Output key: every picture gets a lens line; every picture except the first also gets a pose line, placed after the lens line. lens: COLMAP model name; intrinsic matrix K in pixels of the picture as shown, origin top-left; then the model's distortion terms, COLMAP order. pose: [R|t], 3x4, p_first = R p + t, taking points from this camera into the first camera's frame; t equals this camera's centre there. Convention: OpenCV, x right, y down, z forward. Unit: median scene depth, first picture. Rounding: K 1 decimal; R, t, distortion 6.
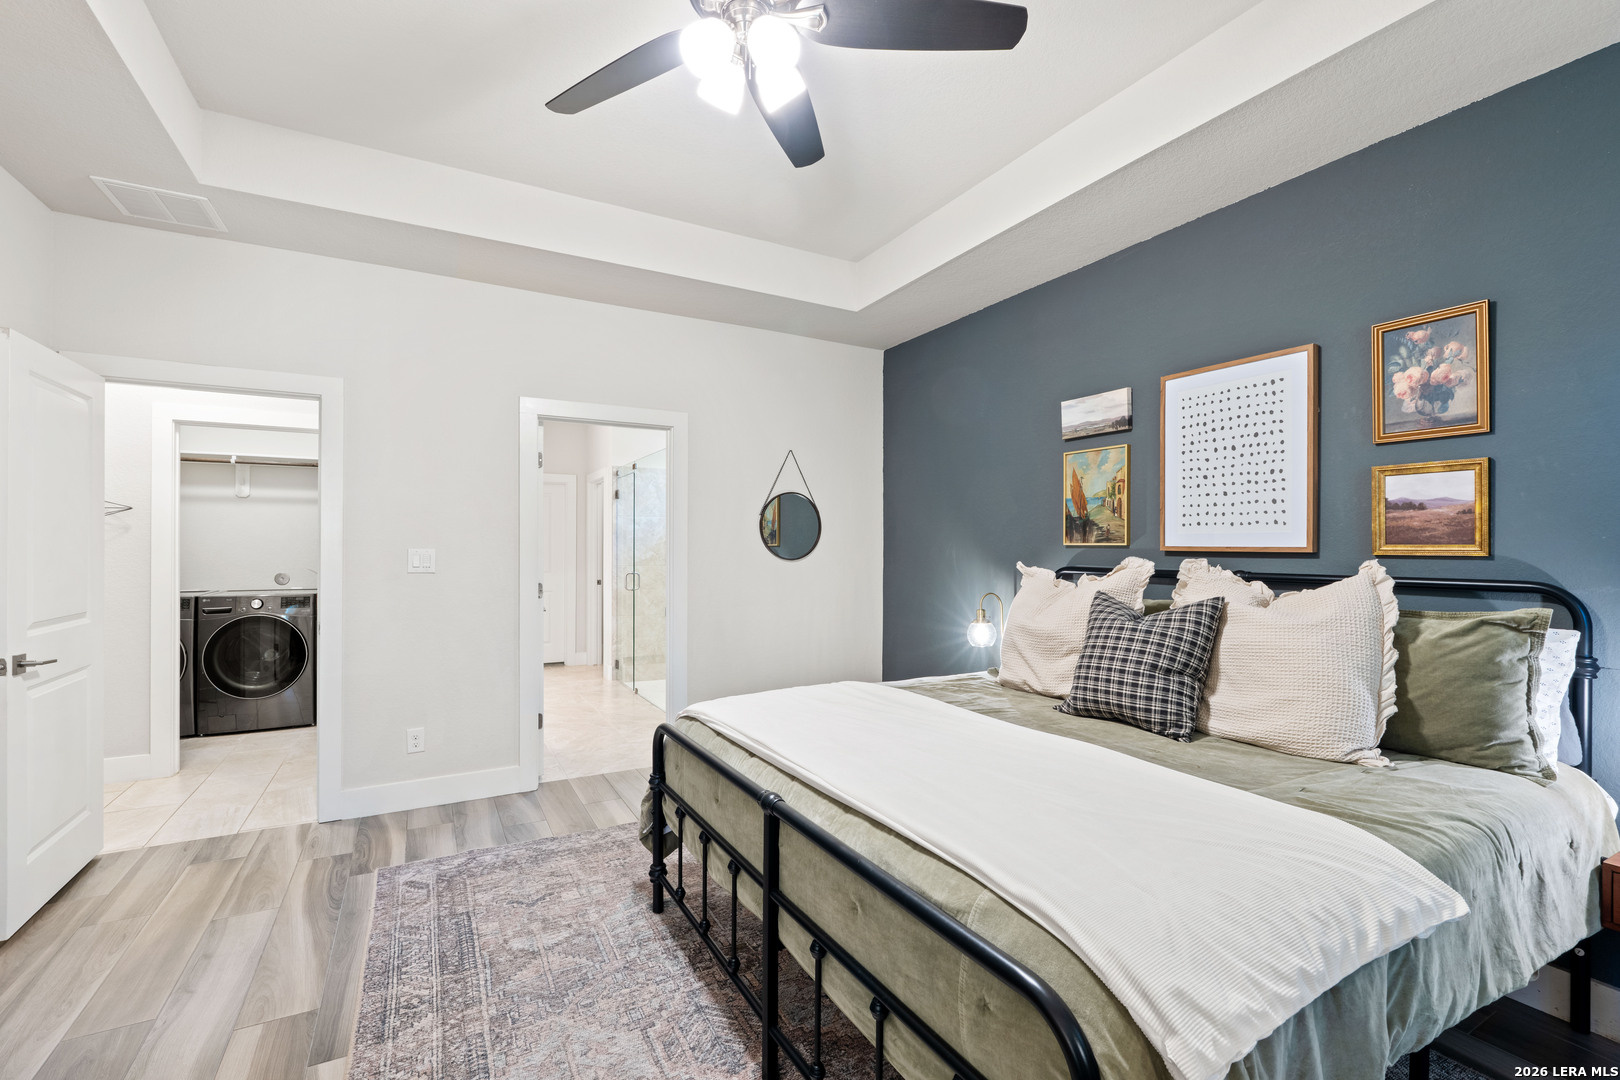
lens RADIAL K [[710.5, 0, 813.9], [0, 710.5, 546.2], [0, 0, 1]] dist [-0.008376, 0.001133]
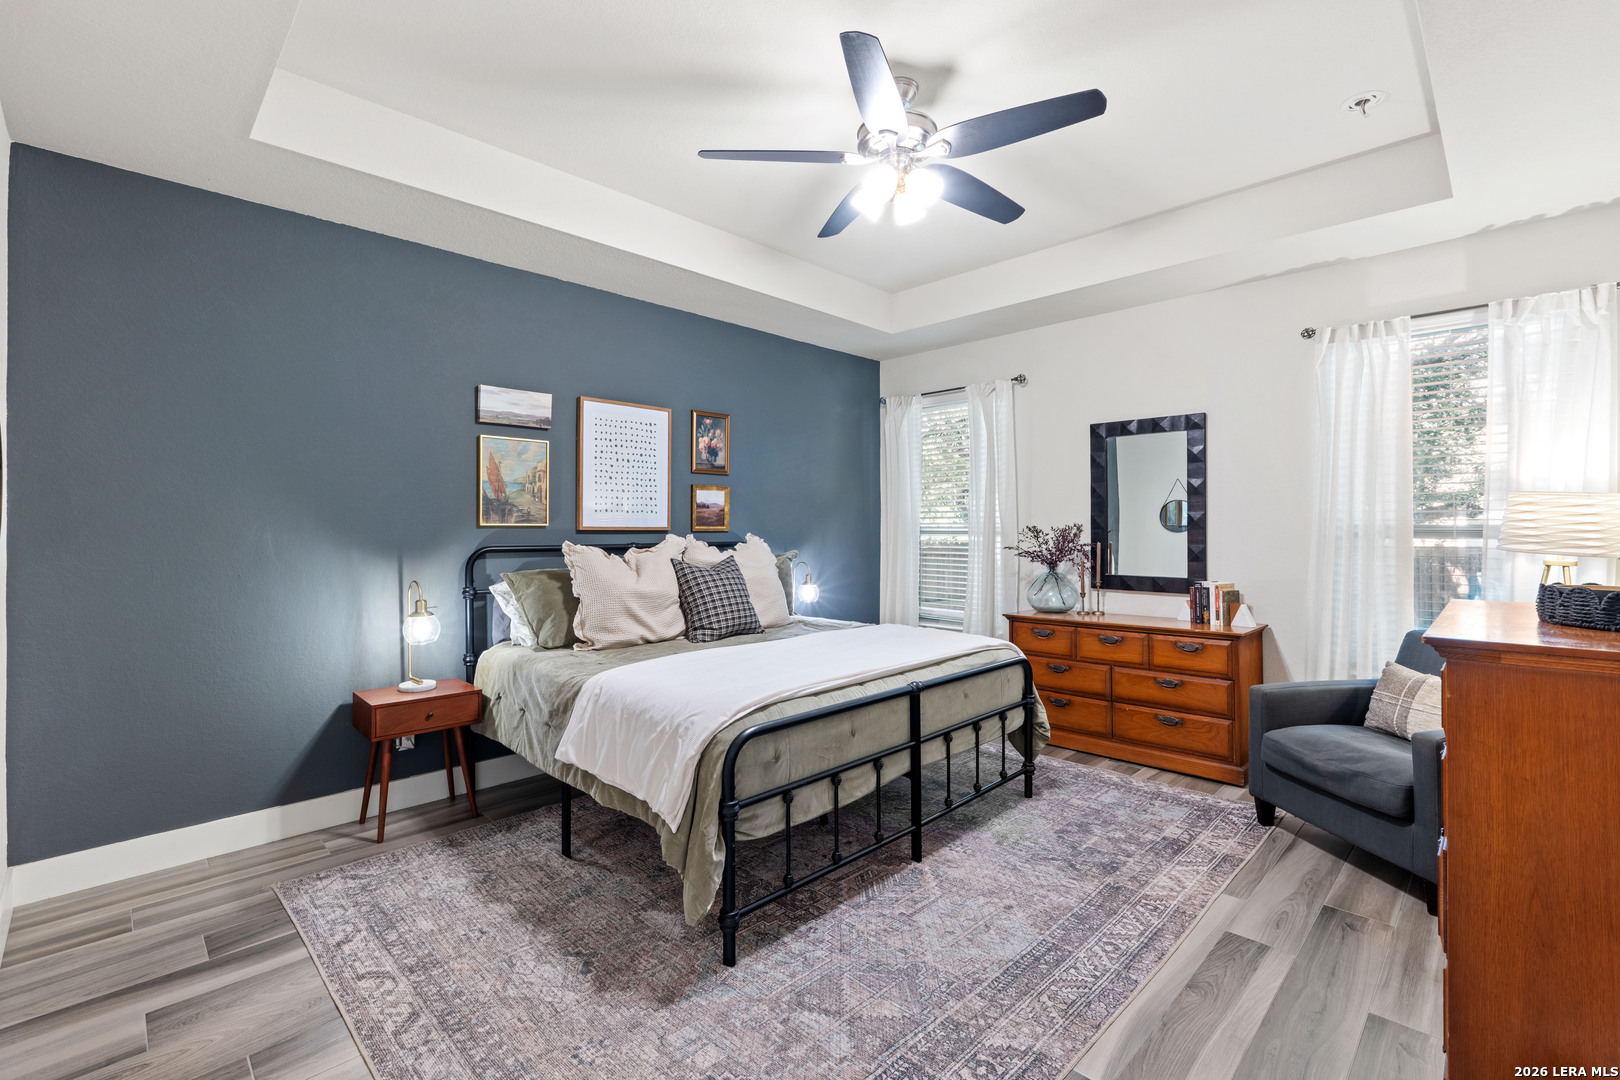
lens RADIAL K [[710.5, 0, 812.2], [0, 710.5, 527.2], [0, 0, 1]] dist [-0.008376, 0.001133]
pose [[-0.274653, -0.003417, 0.961537, -0.962113], [-0.001698, 0.999994, 0.003069, -0.003784], [-0.961542, -0.000790, -0.274657, 1.042282]]
